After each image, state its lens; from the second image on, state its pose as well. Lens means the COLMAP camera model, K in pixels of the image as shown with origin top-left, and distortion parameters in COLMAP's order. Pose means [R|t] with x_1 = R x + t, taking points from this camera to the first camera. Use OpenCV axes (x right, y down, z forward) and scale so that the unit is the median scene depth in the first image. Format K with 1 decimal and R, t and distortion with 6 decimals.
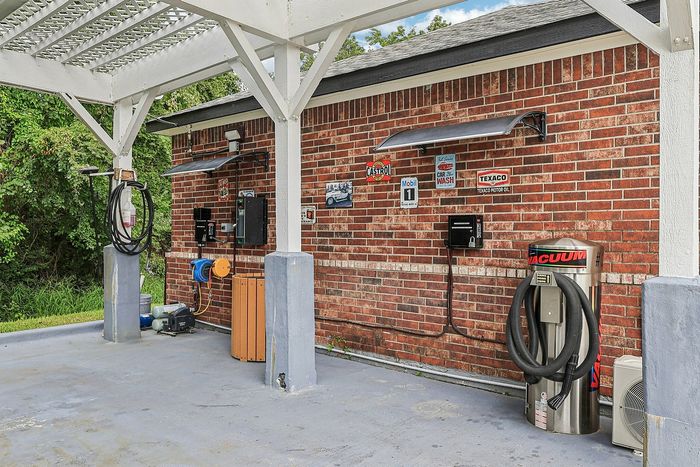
lens RADIAL K [[520.1, 0, 350.1], [0, 520.1, 226.3], [0, 0, 1]] dist [0.000861, -0.002591]
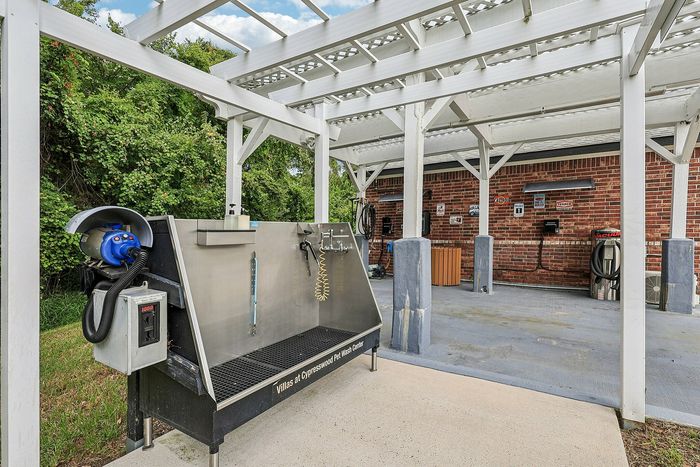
lens RADIAL K [[327.8, 0, 350.3], [0, 327.8, 241.1], [0, 0, 1]] dist [0.001510, -0.000576]
pose [[0.991505, -0.010307, 0.129656, -0.888843], [0.006024, 0.999424, 0.033387, 0.021984], [-0.129926, -0.032323, 0.990997, -0.382758]]
